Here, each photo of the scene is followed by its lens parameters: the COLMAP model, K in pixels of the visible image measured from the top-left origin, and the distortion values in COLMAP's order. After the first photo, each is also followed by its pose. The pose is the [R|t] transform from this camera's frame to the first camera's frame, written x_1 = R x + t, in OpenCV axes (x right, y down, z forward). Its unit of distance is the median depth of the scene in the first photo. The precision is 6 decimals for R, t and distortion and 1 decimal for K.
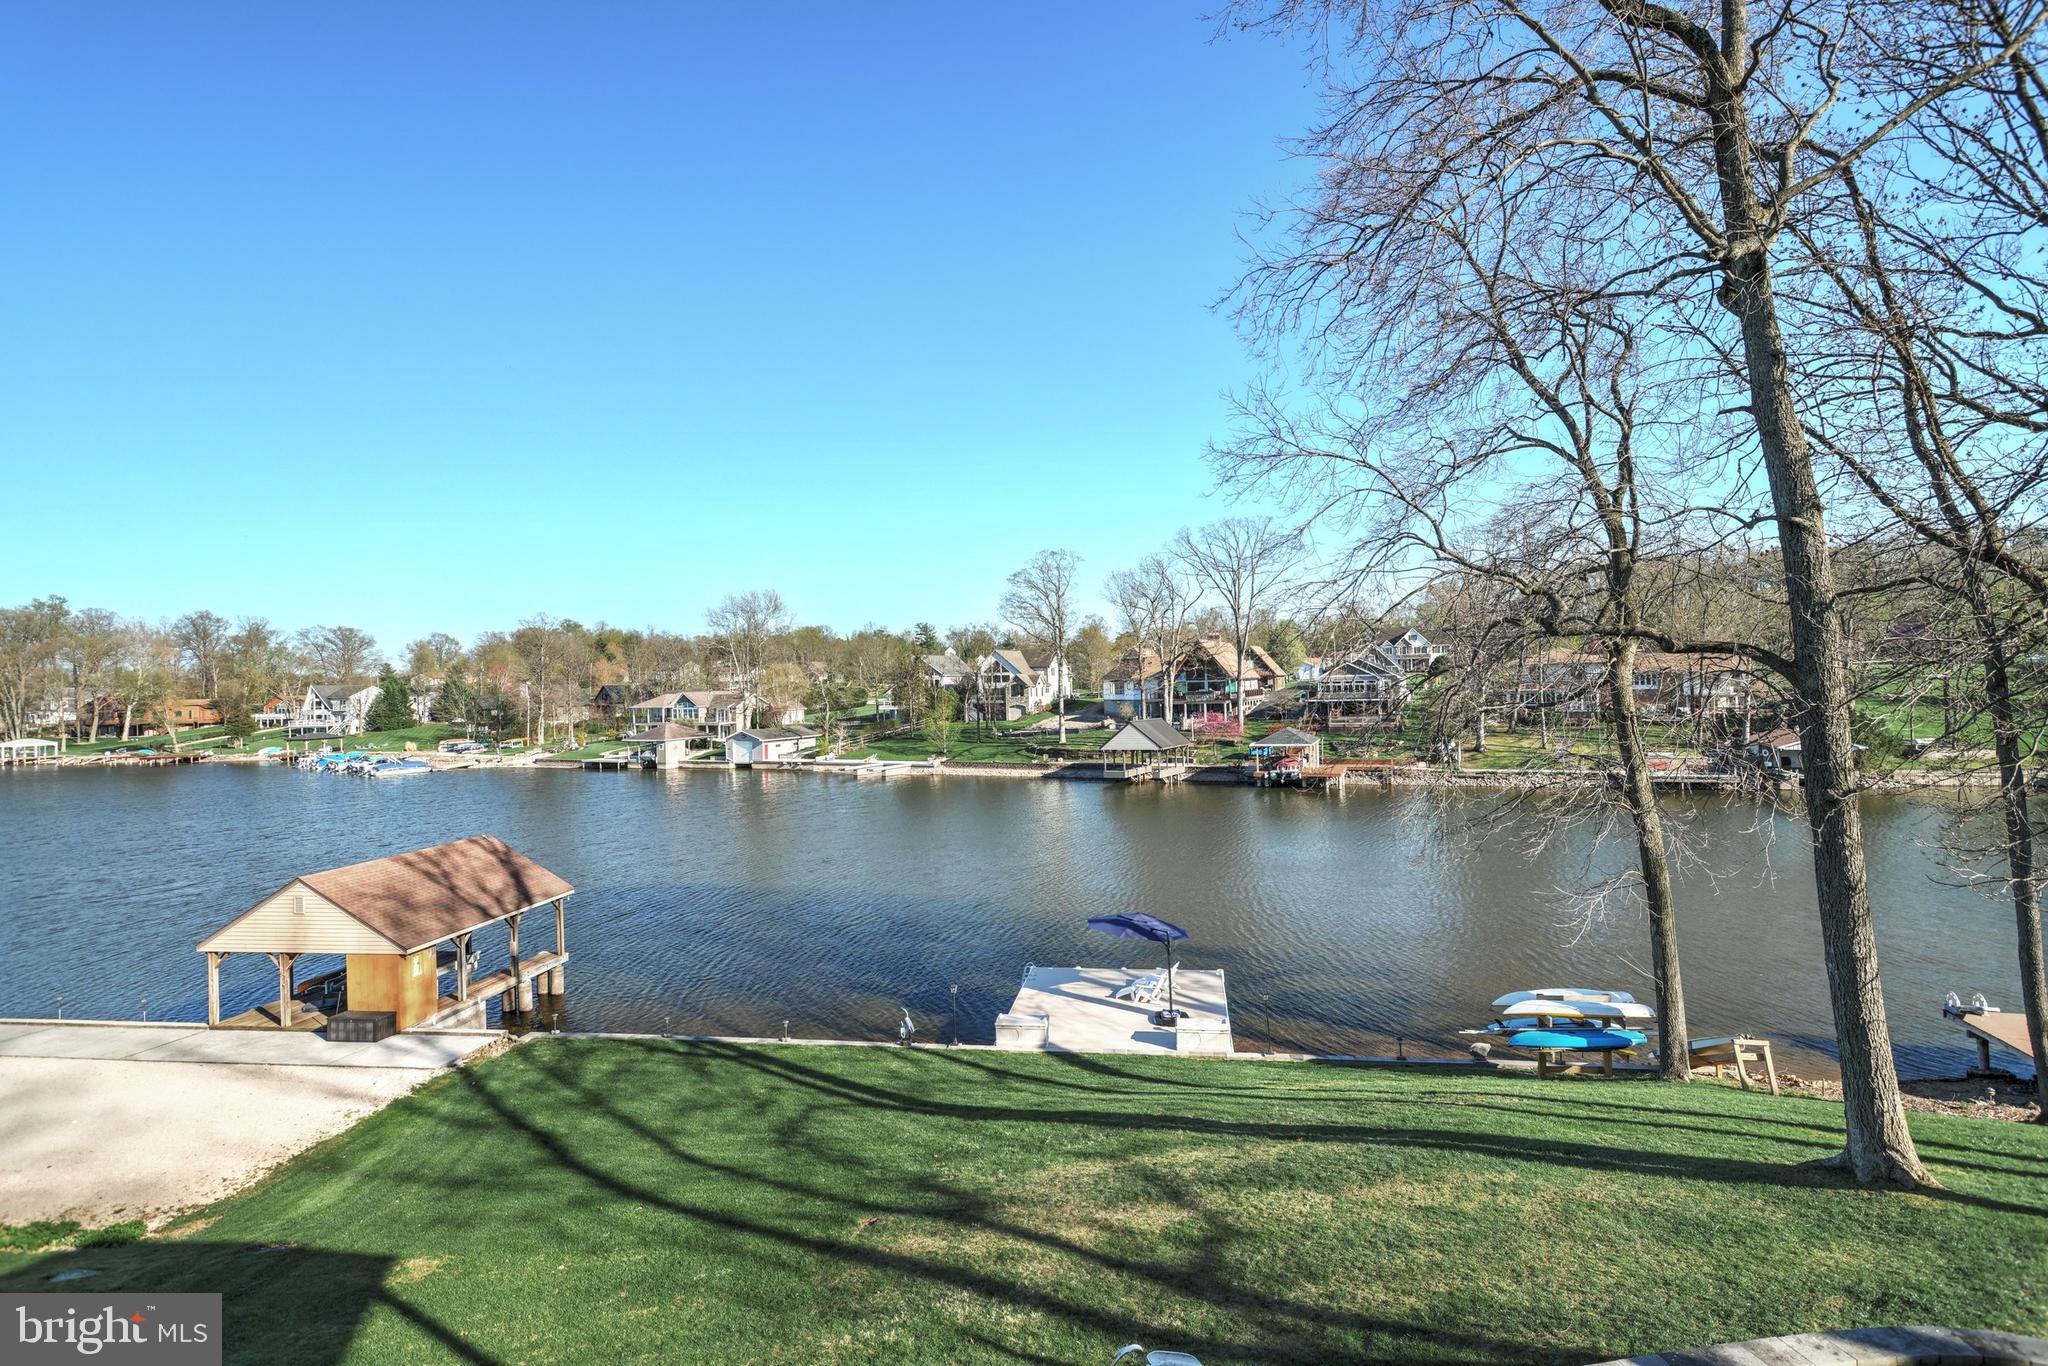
lens RADIAL K [[961.7, 0, 1038.0], [0, 961.7, 677.3], [0, 0, 1]] dist [-0.008022, 0.004709]
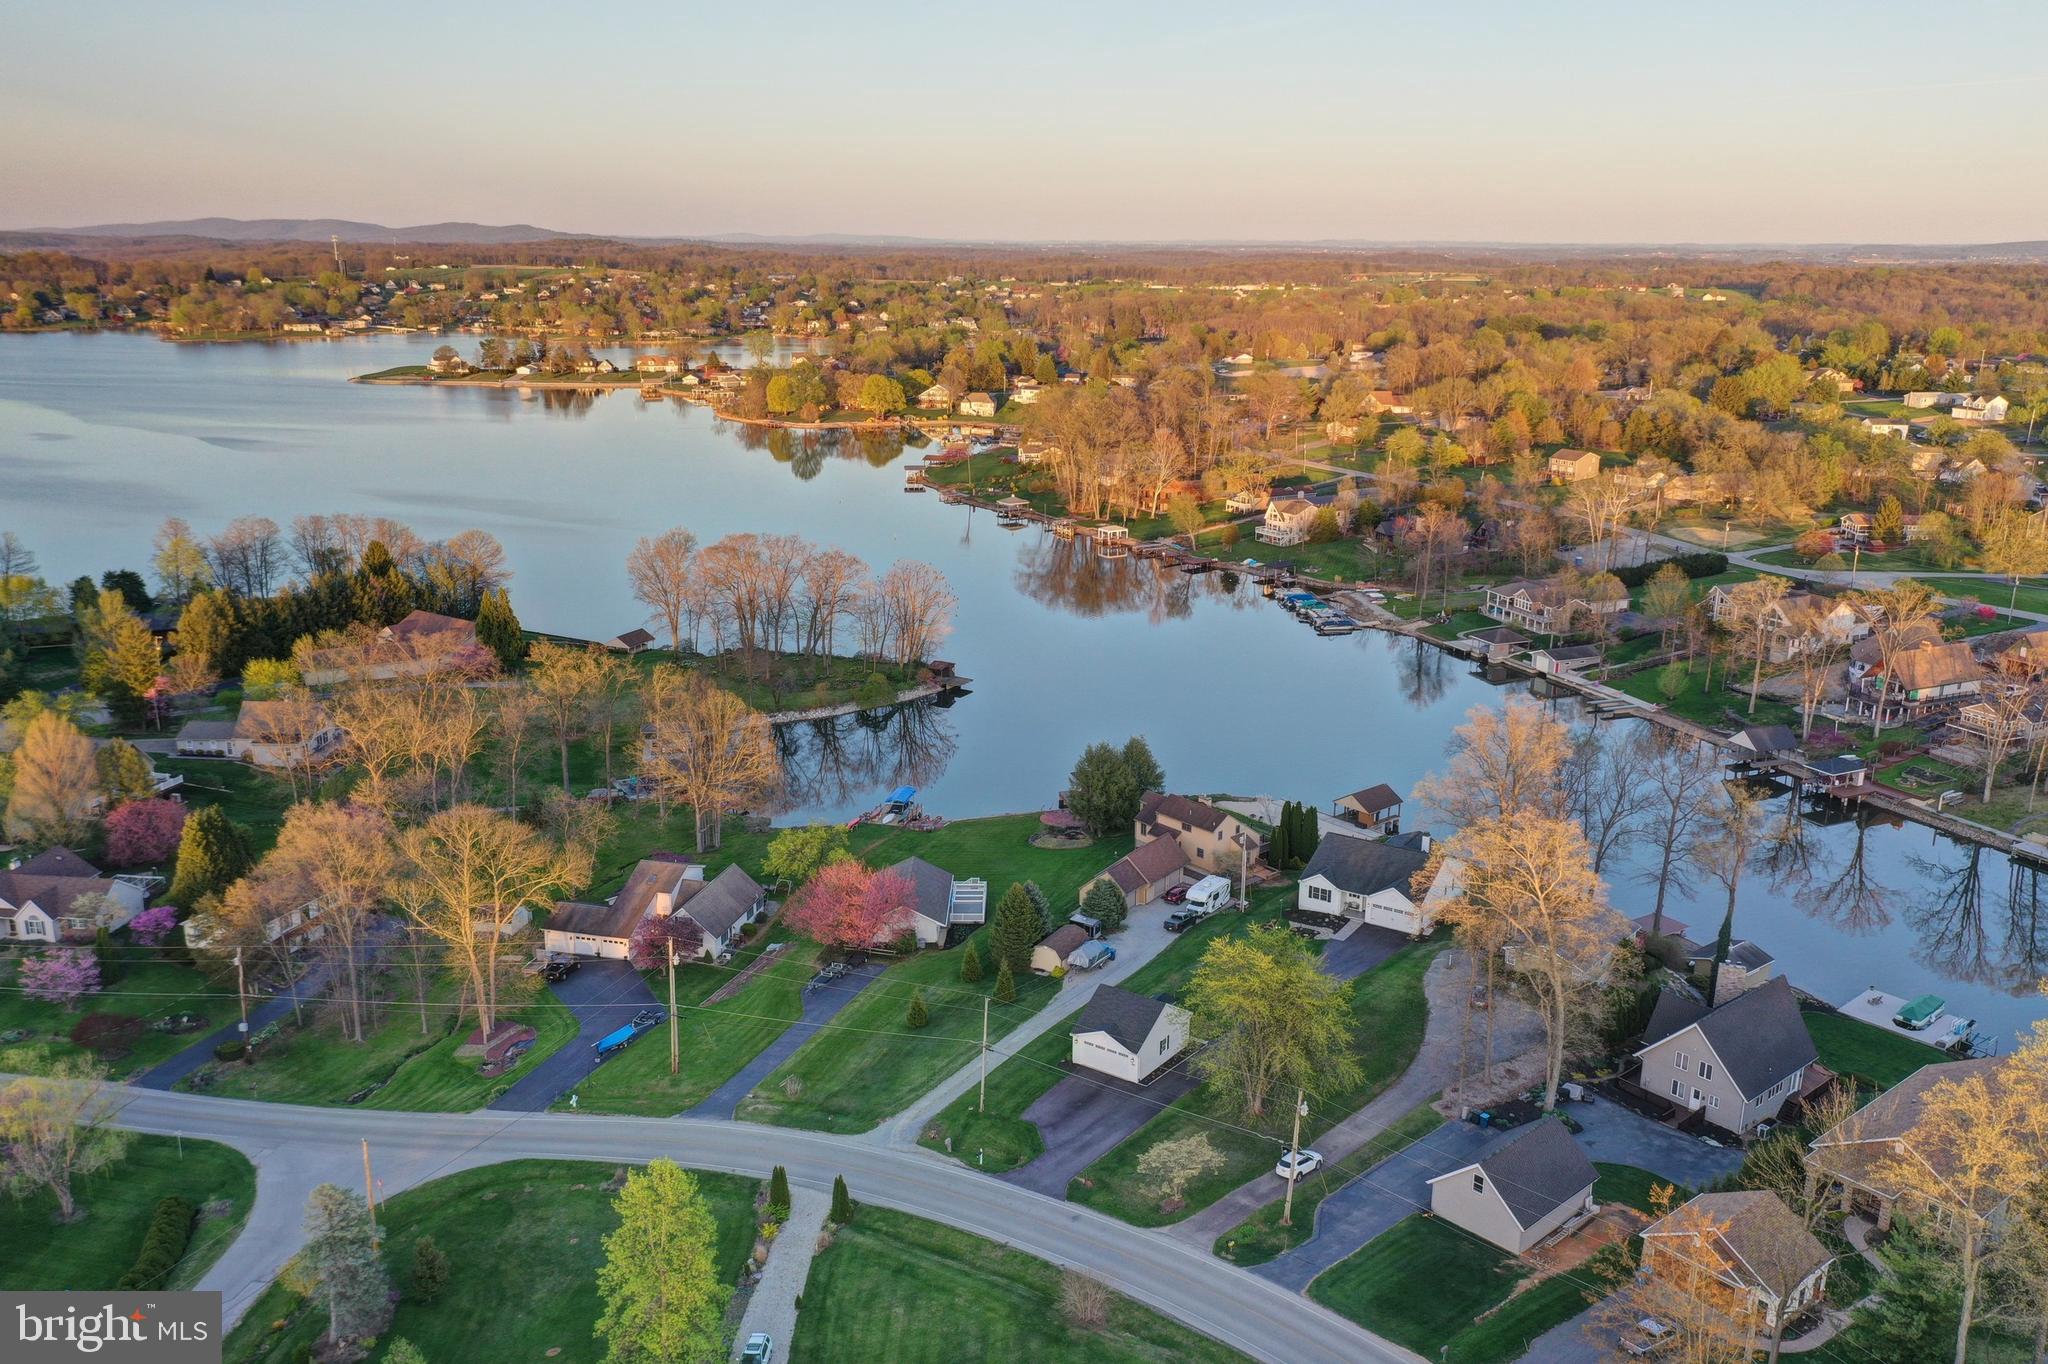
lens RADIAL K [[1620.2, 0, 1023.2], [0, 1620.2, 666.8], [0, 0, 1]] dist [0.010275, -0.000546]
pose [[0.738629, 0.200268, -0.643677, 0.674456], [-0.018676, 0.960564, 0.277430, -0.568259], [0.673854, -0.192897, 0.713241, -1.250063]]
